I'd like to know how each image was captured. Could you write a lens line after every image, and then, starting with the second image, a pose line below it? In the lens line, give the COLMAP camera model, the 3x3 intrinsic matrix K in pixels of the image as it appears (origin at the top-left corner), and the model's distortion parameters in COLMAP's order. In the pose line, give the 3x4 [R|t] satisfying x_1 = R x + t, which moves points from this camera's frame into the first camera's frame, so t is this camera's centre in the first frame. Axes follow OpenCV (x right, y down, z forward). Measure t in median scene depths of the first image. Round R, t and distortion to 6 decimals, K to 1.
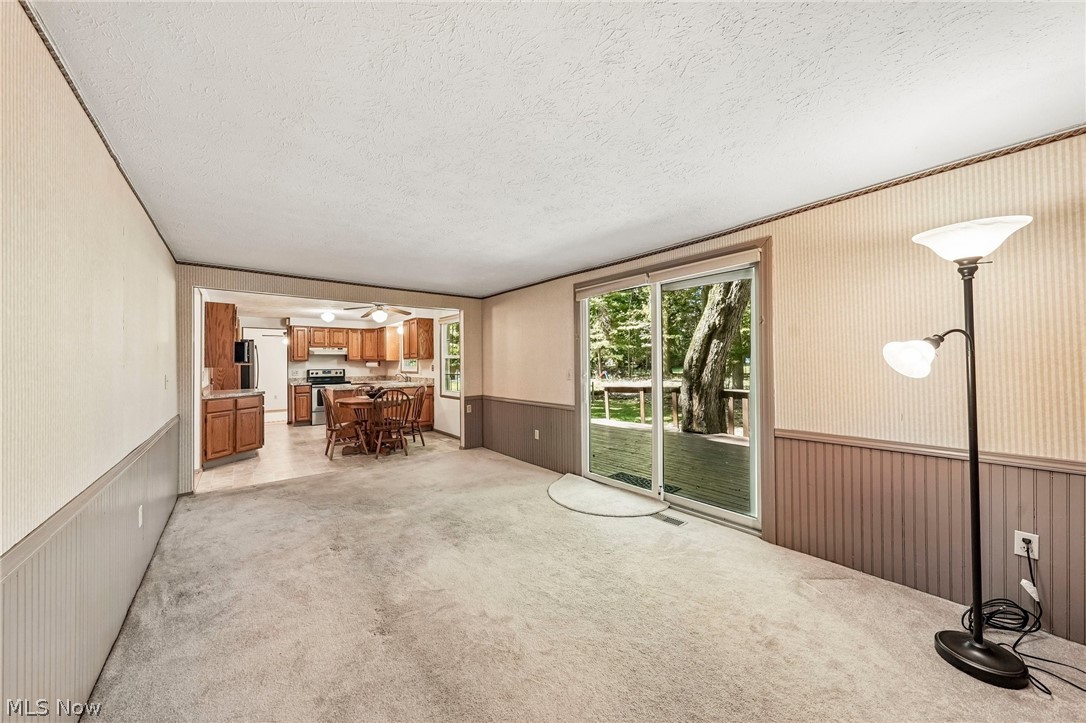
lens RADIAL K [[369.3, 0, 537.6], [0, 369.3, 361.1], [0, 0, 1]] dist [-0.004711, 0.000669]
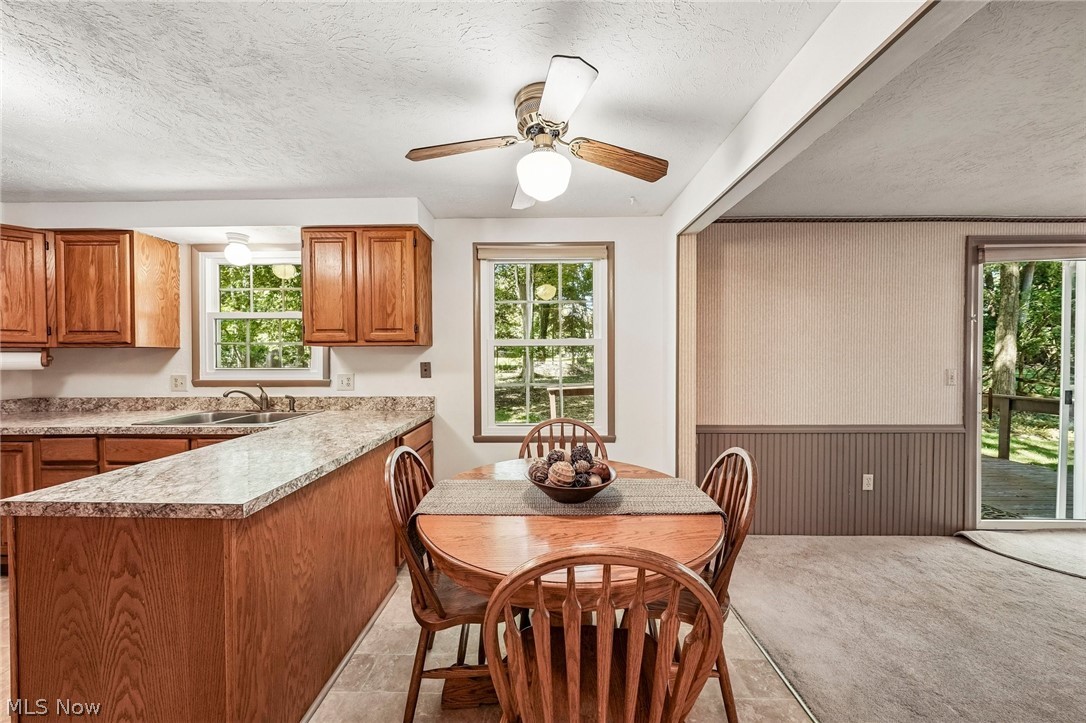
lens RADIAL K [[369.3, 0, 540.6], [0, 369.3, 360.8], [0, 0, 1]] dist [-0.004711, 0.000669]
pose [[0.645409, -0.004722, 0.763822, -0.433416], [-0.008188, 0.999881, 0.013099, 0.003256], [-0.763793, -0.014708, 0.645294, 0.574694]]
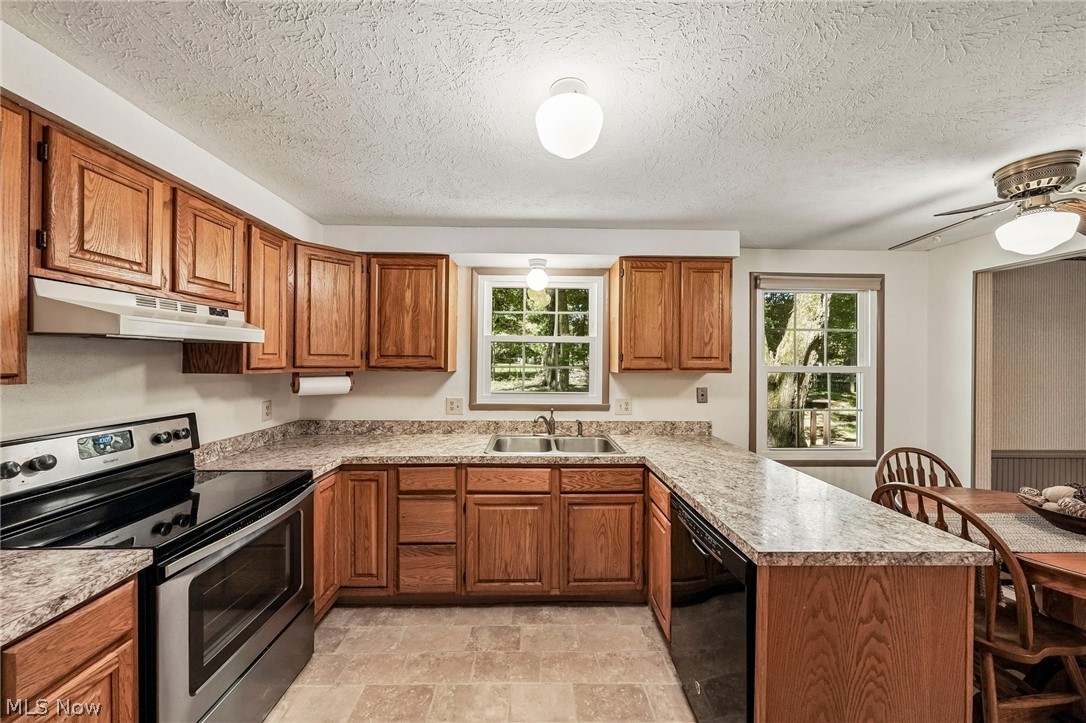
lens RADIAL K [[369.3, 0, 541.2], [0, 369.3, 363.8], [0, 0, 1]] dist [-0.004711, 0.000669]
pose [[0.615523, 0.009000, 0.788068, -0.605344], [-0.019266, 0.999808, 0.003629, -0.010513], [-0.787883, -0.017416, 0.615578, 0.775711]]
